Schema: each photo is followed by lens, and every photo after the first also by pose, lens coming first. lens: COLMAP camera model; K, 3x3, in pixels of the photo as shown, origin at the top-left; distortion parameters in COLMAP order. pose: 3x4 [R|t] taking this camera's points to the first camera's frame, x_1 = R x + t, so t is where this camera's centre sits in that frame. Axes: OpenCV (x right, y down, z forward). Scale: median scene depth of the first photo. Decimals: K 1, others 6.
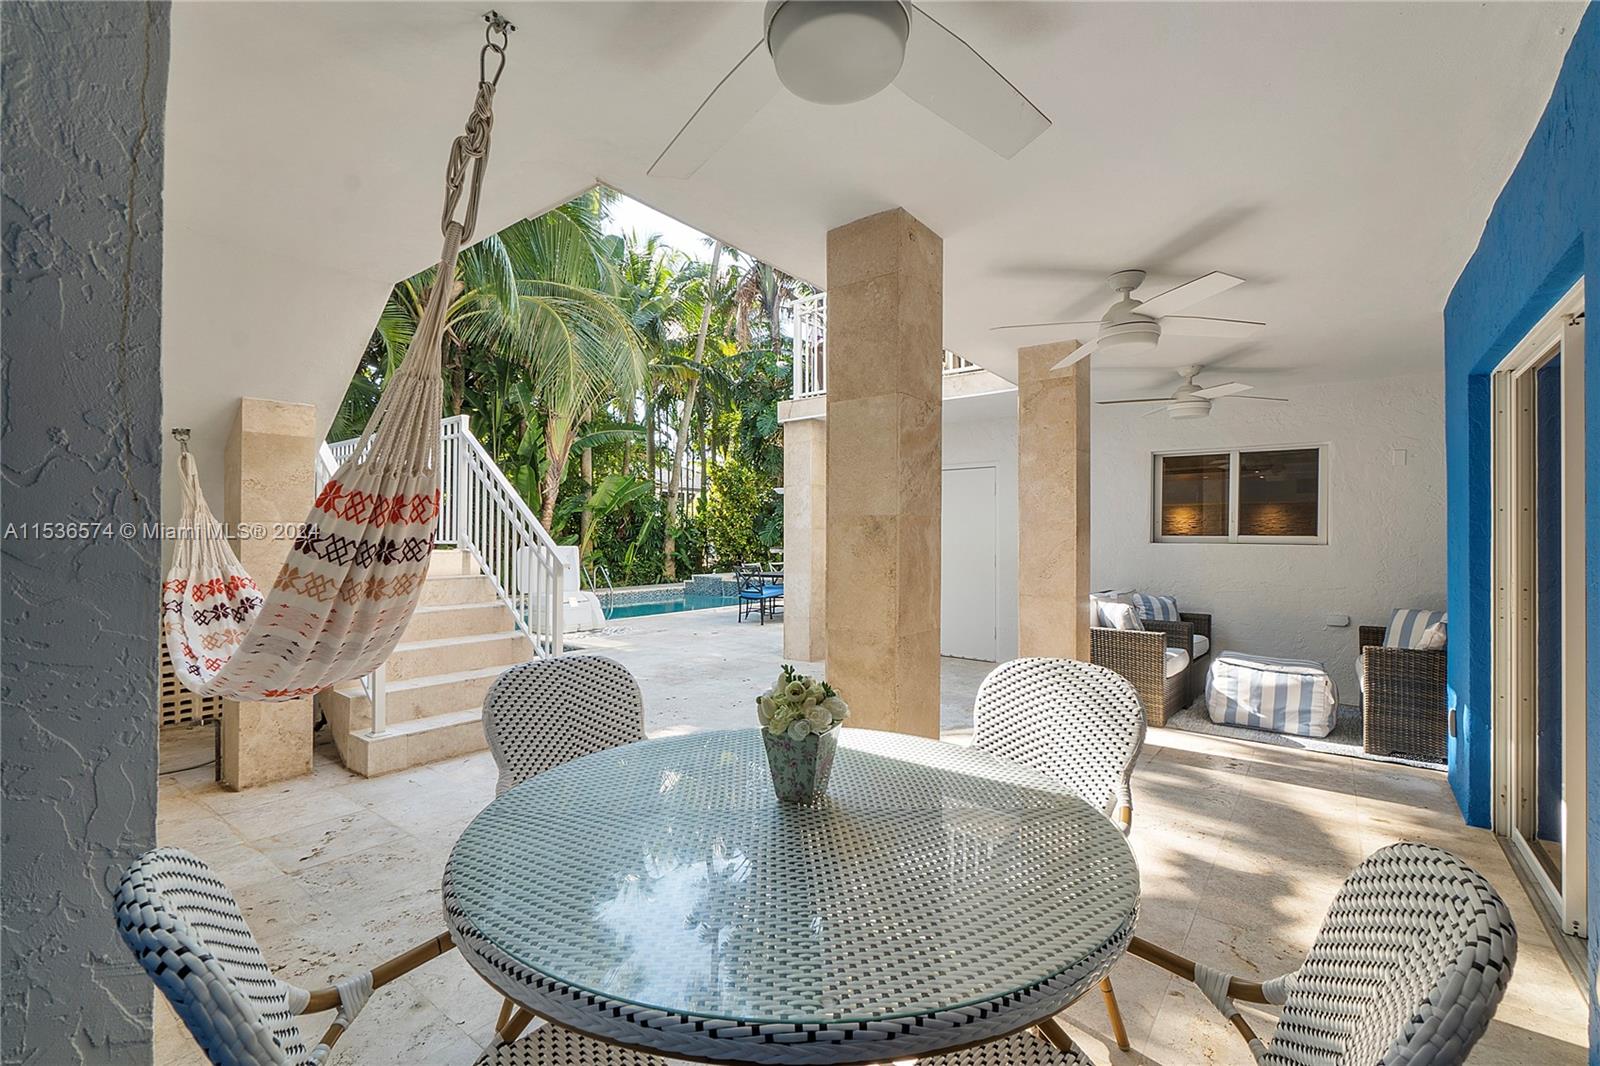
lens RADIAL K [[696.5, 0, 788.7], [0, 696.5, 534.2], [0, 0, 1]] dist [-0.003599, 0.000206]
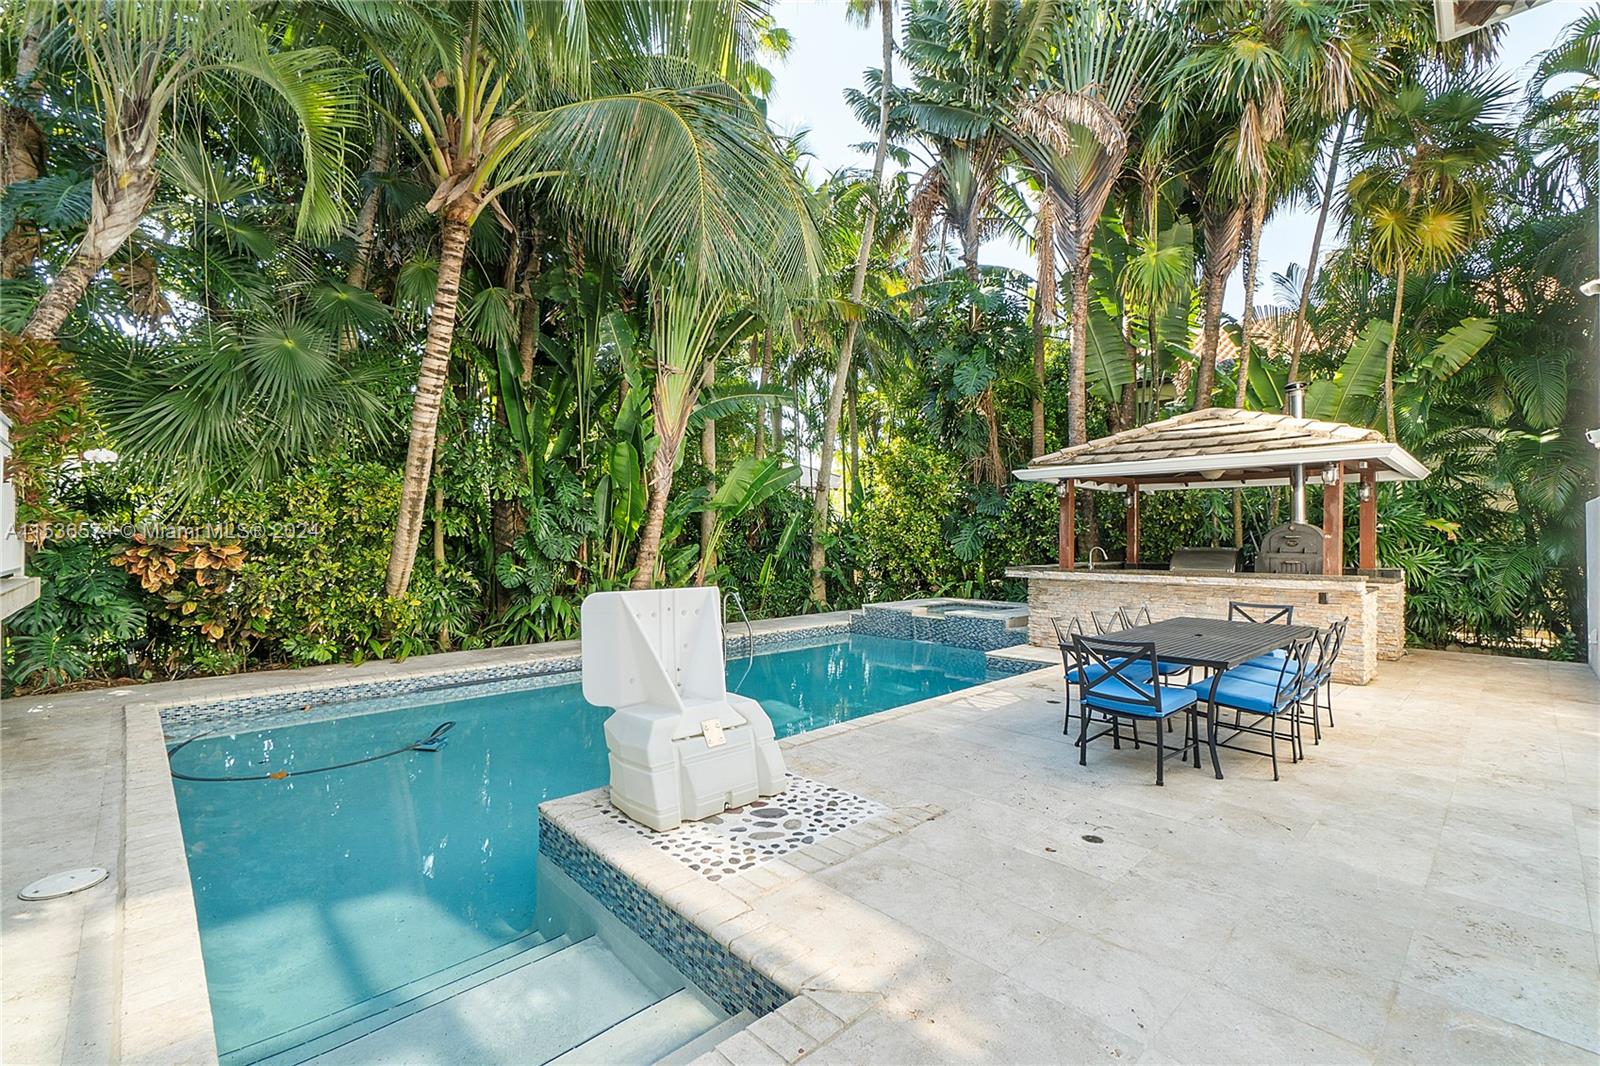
lens RADIAL K [[696.5, 0, 788.7], [0, 696.5, 534.2], [0, 0, 1]] dist [-0.003599, 0.000206]
pose [[0.988916, -0.003554, -0.148435, -0.102831], [0.003016, 0.999988, -0.003844, -0.006660], [0.148447, 0.003353, 0.988915, 0.302952]]
